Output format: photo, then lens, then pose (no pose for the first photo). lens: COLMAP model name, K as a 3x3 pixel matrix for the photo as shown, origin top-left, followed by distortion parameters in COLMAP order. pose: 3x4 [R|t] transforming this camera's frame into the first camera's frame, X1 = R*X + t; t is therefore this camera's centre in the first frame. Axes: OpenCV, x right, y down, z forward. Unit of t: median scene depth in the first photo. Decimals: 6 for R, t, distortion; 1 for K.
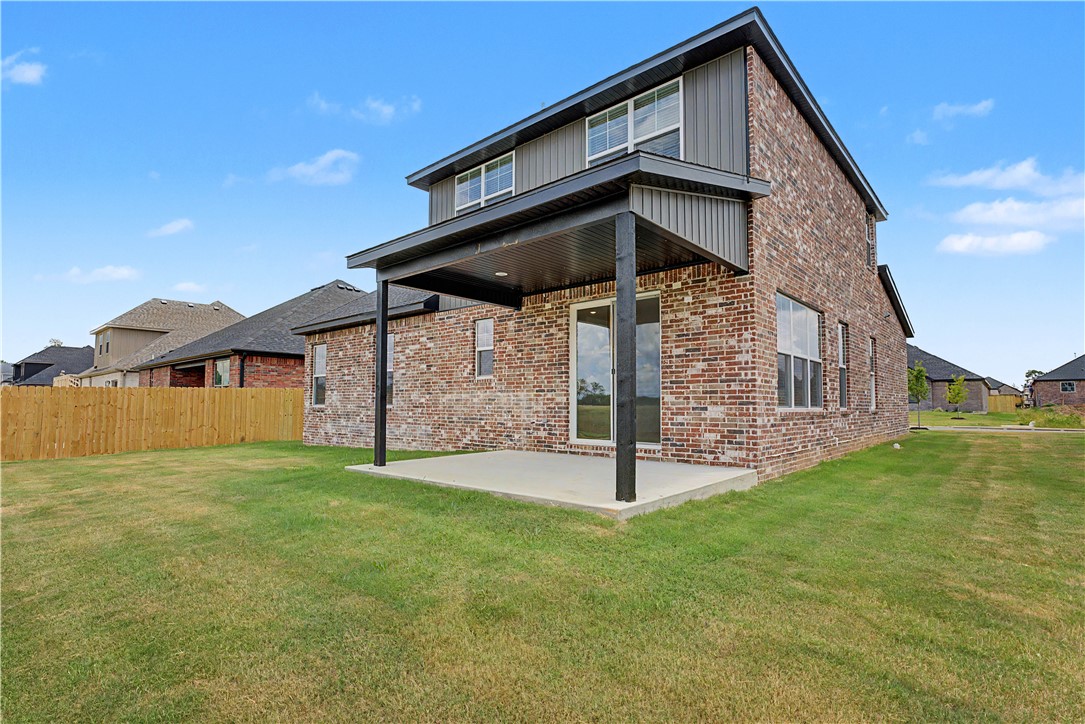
lens RADIAL K [[520.7, 0, 547.9], [0, 520.7, 370.6], [0, 0, 1]] dist [0.000237, -0.000300]
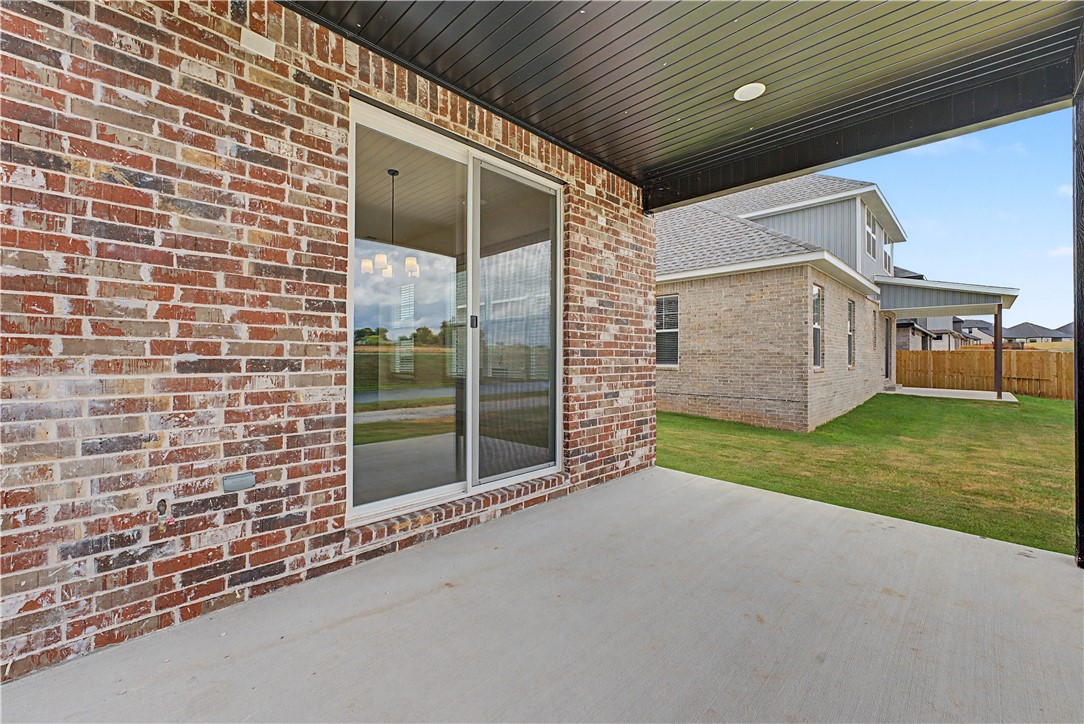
lens RADIAL K [[446.2, 0, 544.7], [0, 446.2, 357.9], [0, 0, 1]] dist [-0.000098, -0.000594]
pose [[0.056099, 0.003988, 0.998417, -0.223436], [-0.061849, 0.998085, -0.000511, 0.026116], [-0.996508, -0.061723, 0.056238, 0.858734]]
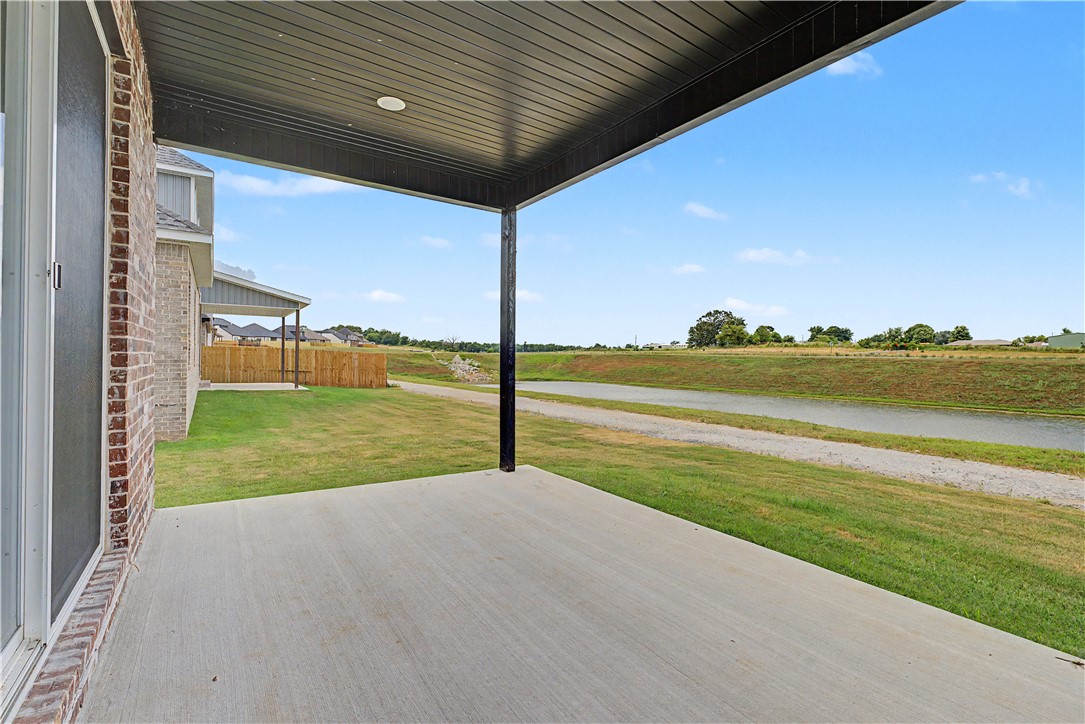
lens RADIAL K [[484.5, 0, 544.9], [0, 484.5, 360.7], [0, 0, 1]] dist [-0.000212, 0.000142]
pose [[-0.970104, -0.006463, 0.242603, -0.096801], [-0.019747, 0.998433, -0.052366, 0.037827], [-0.241885, -0.055591, -0.968711, 1.062235]]
